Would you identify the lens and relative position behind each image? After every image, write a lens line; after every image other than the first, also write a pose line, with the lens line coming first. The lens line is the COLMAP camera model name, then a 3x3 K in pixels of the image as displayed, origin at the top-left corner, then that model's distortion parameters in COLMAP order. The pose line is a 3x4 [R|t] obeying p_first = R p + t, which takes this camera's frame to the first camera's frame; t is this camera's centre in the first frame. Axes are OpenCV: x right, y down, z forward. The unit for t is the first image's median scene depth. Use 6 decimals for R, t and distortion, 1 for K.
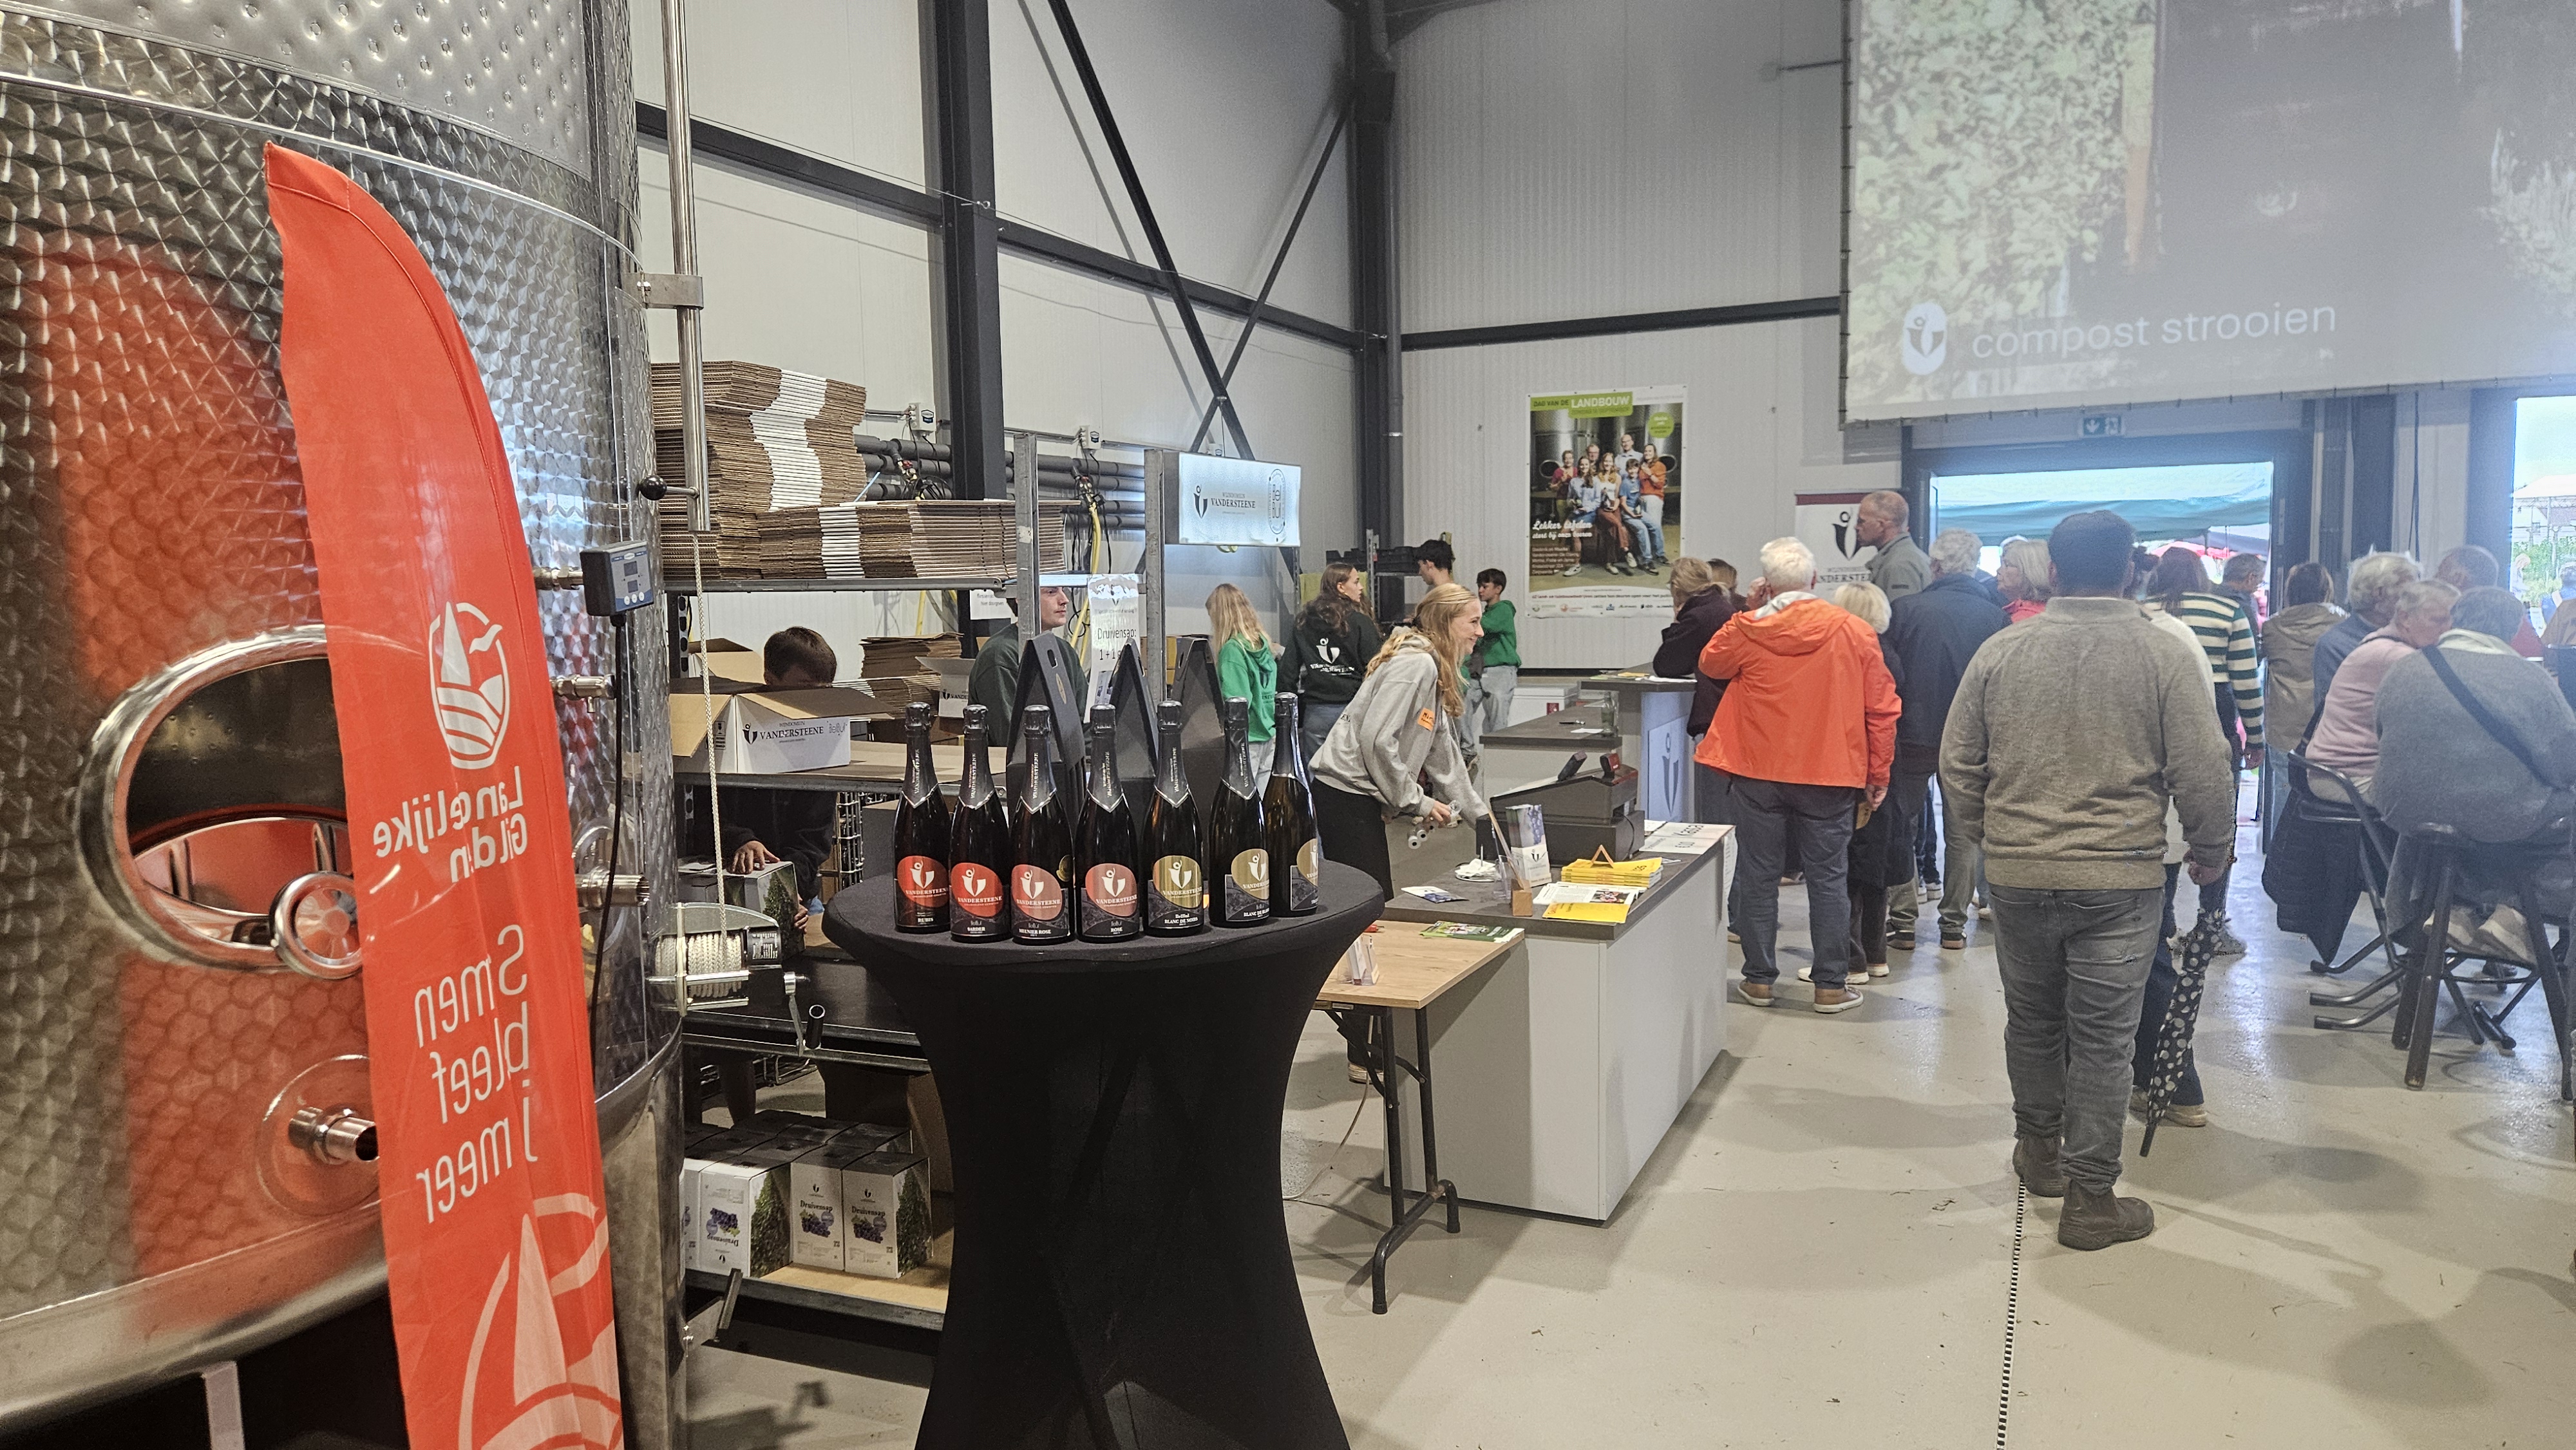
lens RADIAL K [[1719.4, 0, 1282.4], [0, 1719.4, 730.7], [0, 0, 1]] dist [0.046554, 0.000897]
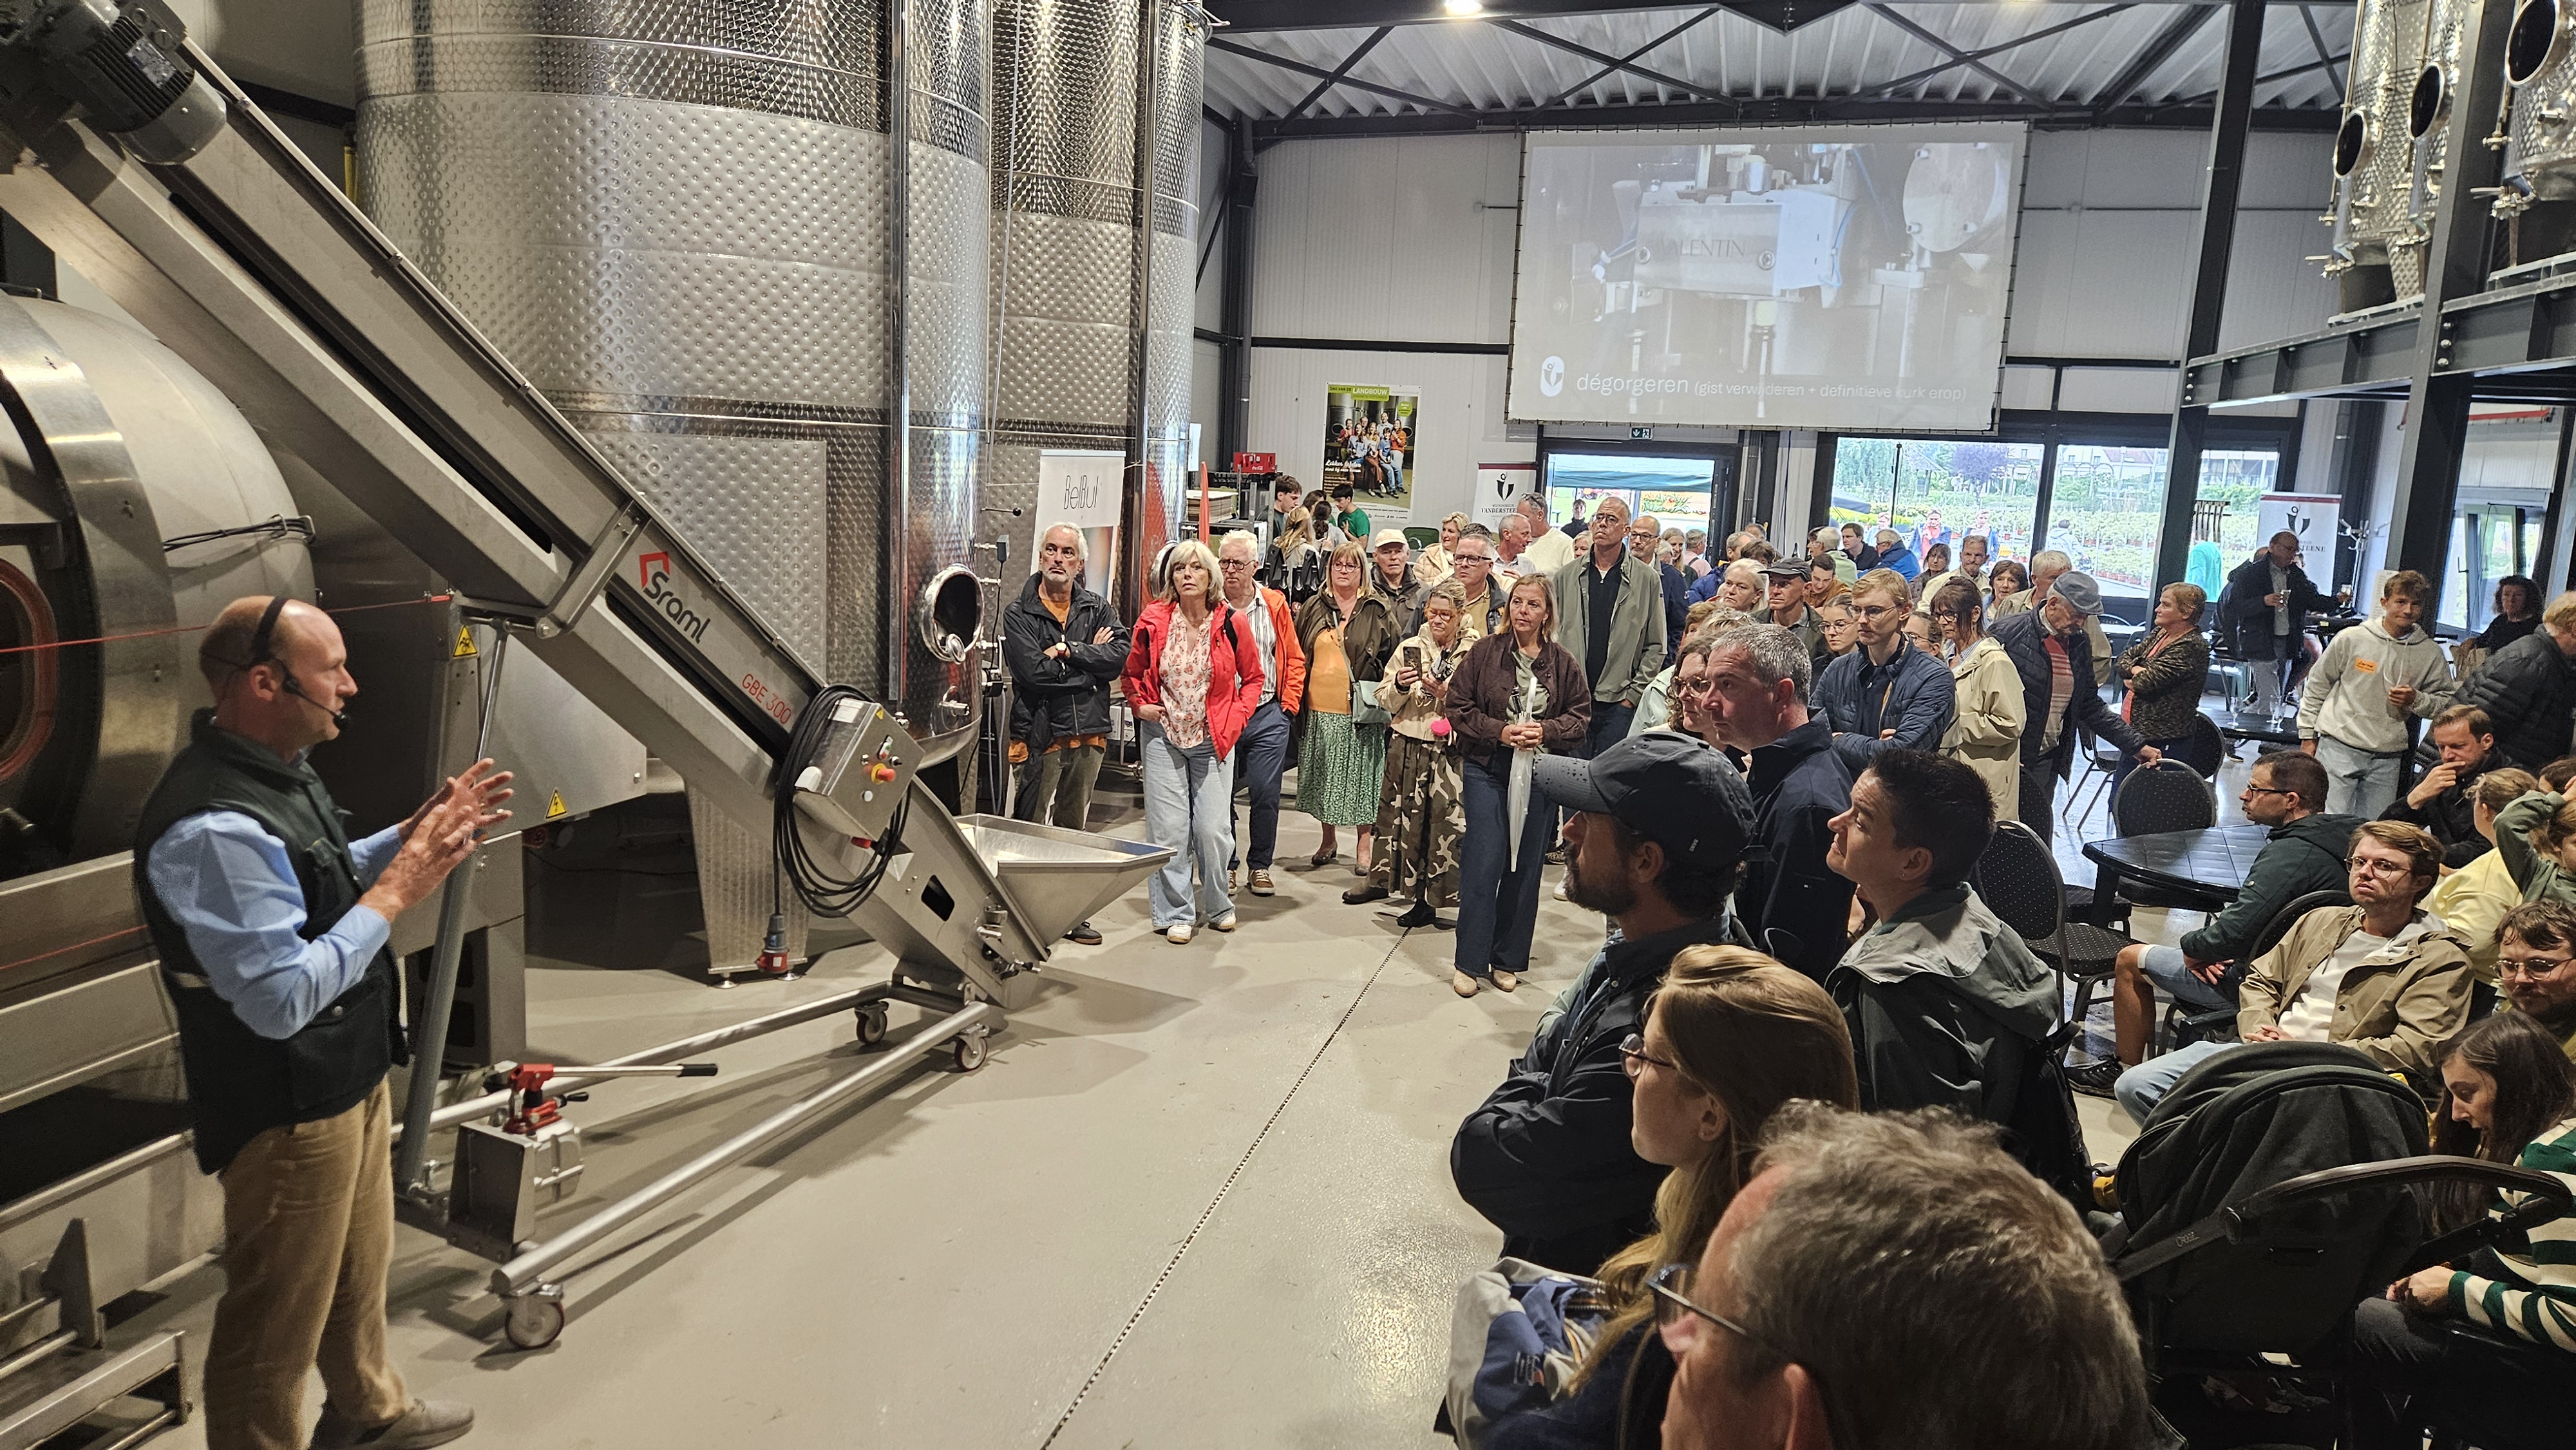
lens RADIAL K [[1719.4, 0, 1290.9], [0, 1719.4, 728.1], [0, 0, 1]] dist [0.046554, 0.000897]
pose [[0.982397, 0.037760, 0.182951, -0.184392], [-0.050870, 0.996422, 0.067499, 0.025127], [-0.179748, -0.075617, 0.980802, -0.647338]]
